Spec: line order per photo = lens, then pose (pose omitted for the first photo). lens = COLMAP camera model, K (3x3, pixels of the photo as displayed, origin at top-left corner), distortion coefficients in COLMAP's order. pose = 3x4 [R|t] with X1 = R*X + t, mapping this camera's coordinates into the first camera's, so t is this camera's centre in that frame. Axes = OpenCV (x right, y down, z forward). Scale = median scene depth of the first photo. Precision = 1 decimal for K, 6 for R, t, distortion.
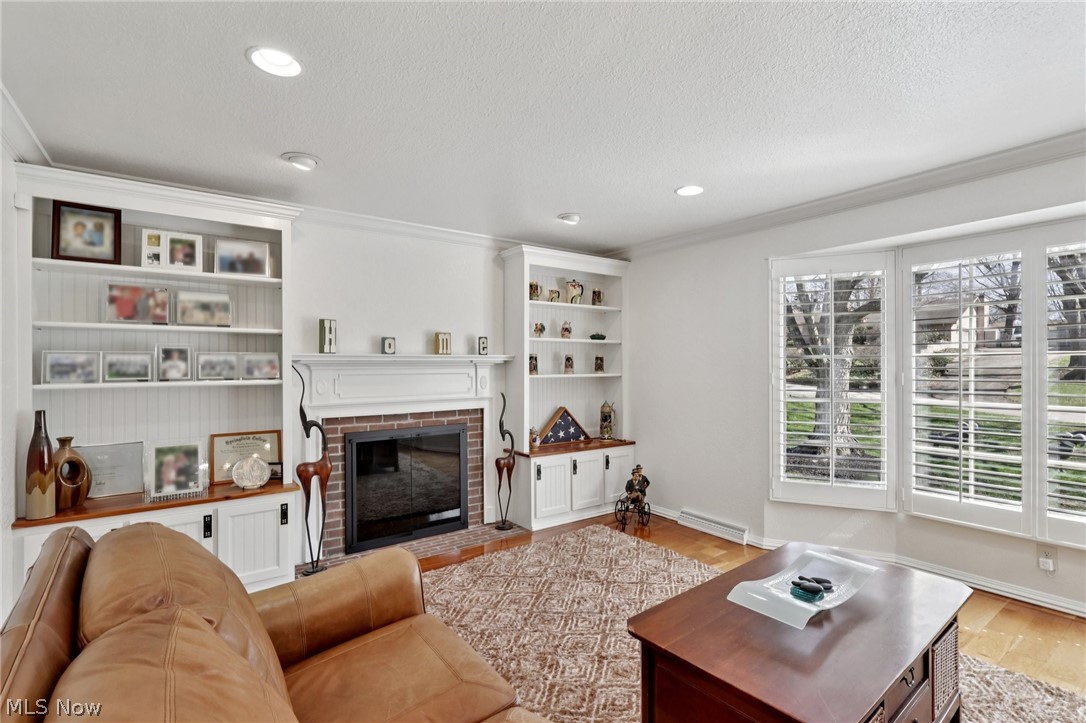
lens RADIAL K [[505.0, 0, 541.6], [0, 505.0, 366.1], [0, 0, 1]] dist [-0.000062, 0.000316]
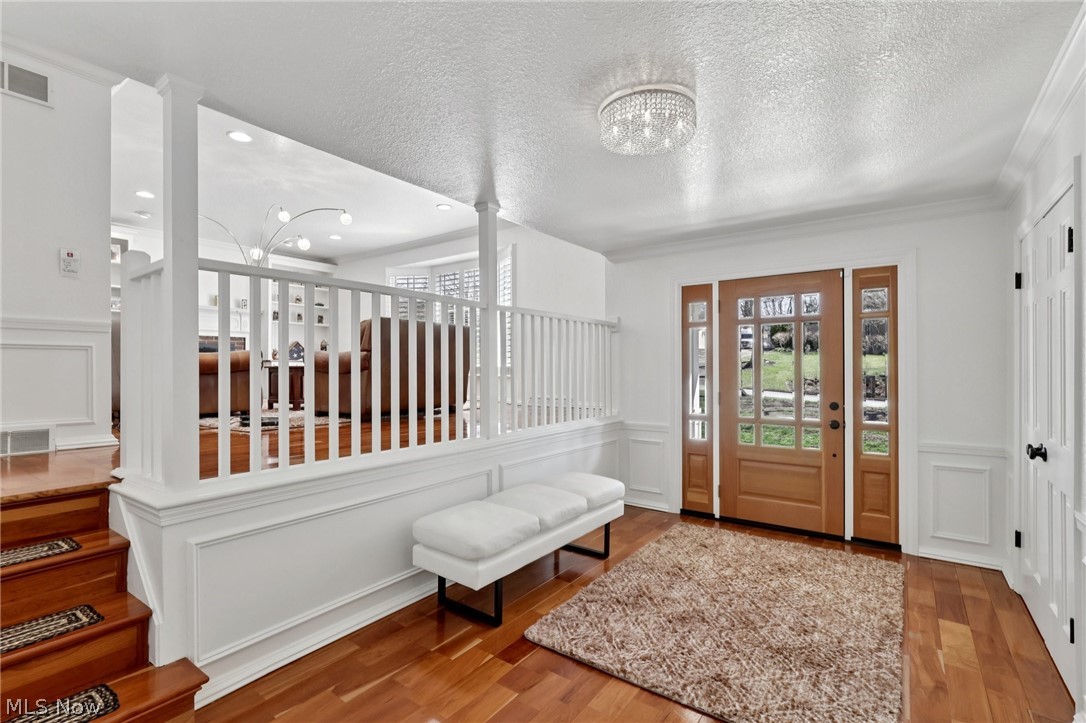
lens RADIAL K [[505.0, 0, 541.6], [0, 505.0, 366.1], [0, 0, 1]] dist [-0.000062, 0.000316]
pose [[0.950857, 0.004469, 0.309597, 0.407172], [-0.002702, 0.999978, -0.006136, 0.228139], [-0.309618, 0.004998, 0.950848, -1.314393]]
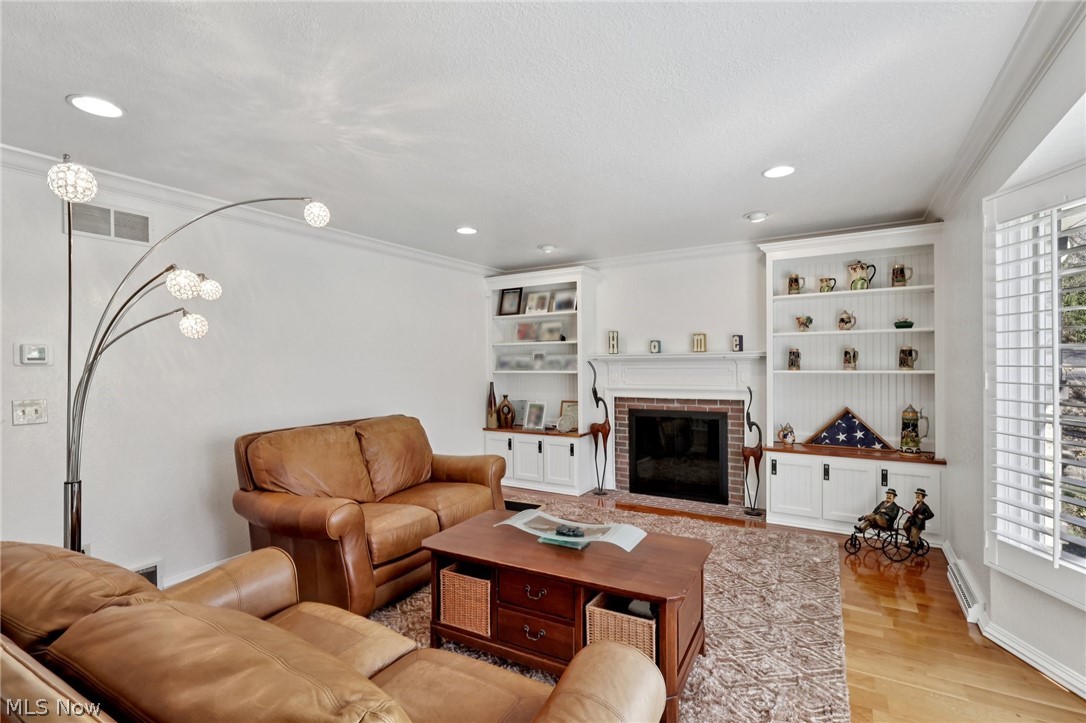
lens RADIAL K [[505.0, 0, 541.6], [0, 505.0, 366.1], [0, 0, 1]] dist [-0.000062, 0.000316]
pose [[0.385068, 0.006312, -0.922867, 0.821821], [0.007454, 0.999923, 0.009949, -0.005049], [0.922858, -0.010711, 0.384991, 0.205012]]
